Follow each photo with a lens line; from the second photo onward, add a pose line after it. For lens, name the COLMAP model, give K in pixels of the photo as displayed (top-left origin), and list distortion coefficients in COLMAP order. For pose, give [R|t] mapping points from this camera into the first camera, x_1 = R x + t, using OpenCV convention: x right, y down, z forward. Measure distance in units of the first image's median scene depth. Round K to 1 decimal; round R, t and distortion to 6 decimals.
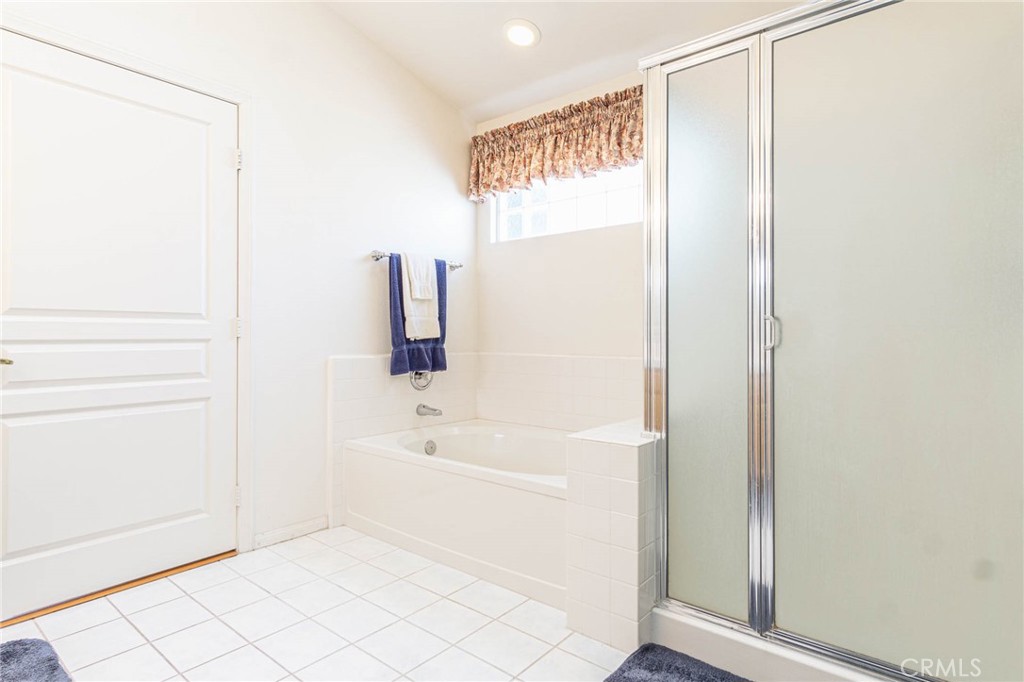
lens RADIAL K [[541.1, 0, 483.0], [0, 541.1, 333.9], [0, 0, 1]] dist [0.001217, 0.000218]
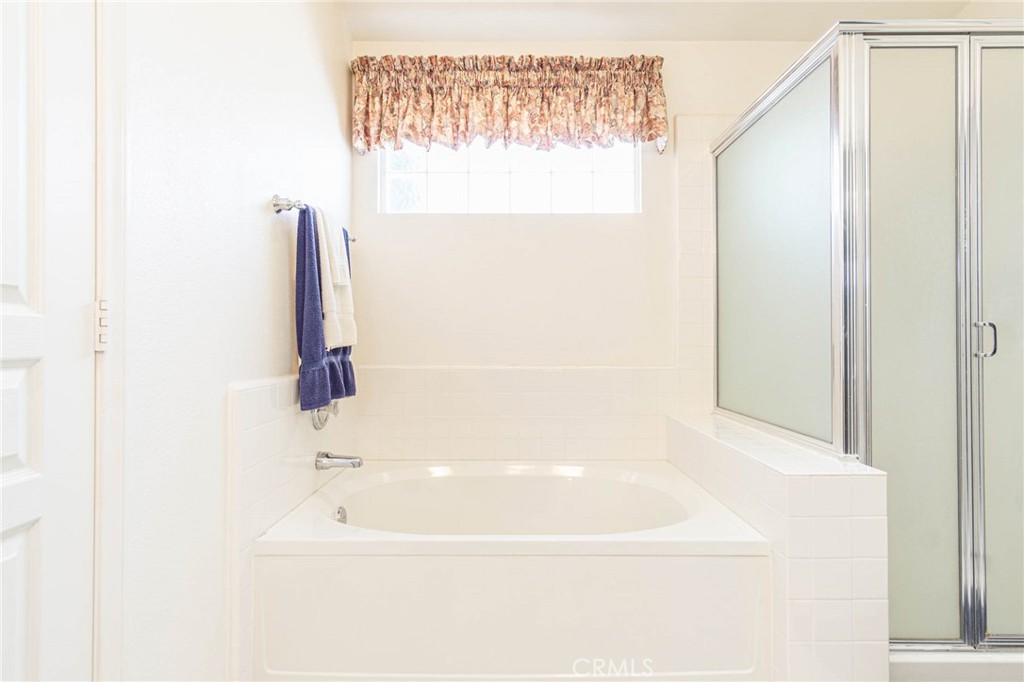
lens RADIAL K [[545.0, 0, 501.0], [0, 545.0, 338.0], [0, 0, 1]] dist [0.003014, 0.001870]
pose [[0.756566, -0.000667, 0.653918, -0.391477], [-0.000219, 0.999999, 0.001274, -0.003393], [-0.653918, -0.001107, 0.756565, 0.403530]]
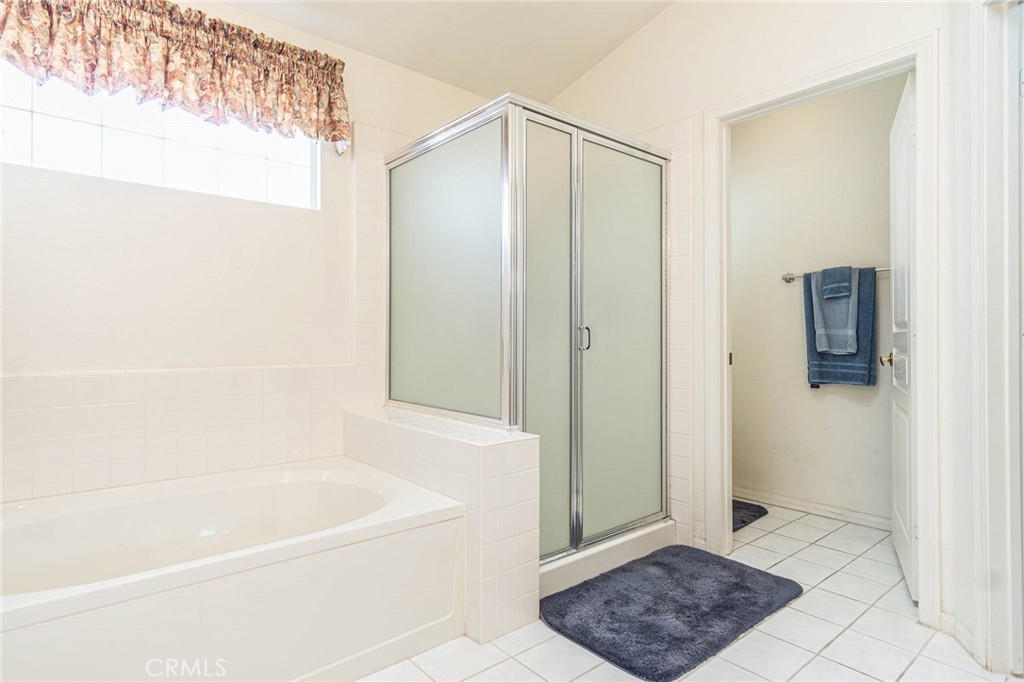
lens RADIAL K [[559.9, 0, 513.9], [0, 559.9, 337.1], [0, 0, 1]] dist [0.002709, 0.000616]
pose [[0.146964, -0.002675, 0.989138, -0.486710], [-0.005536, 0.999978, 0.003527, -0.005084], [-0.989126, -0.005994, 0.146946, 0.475069]]
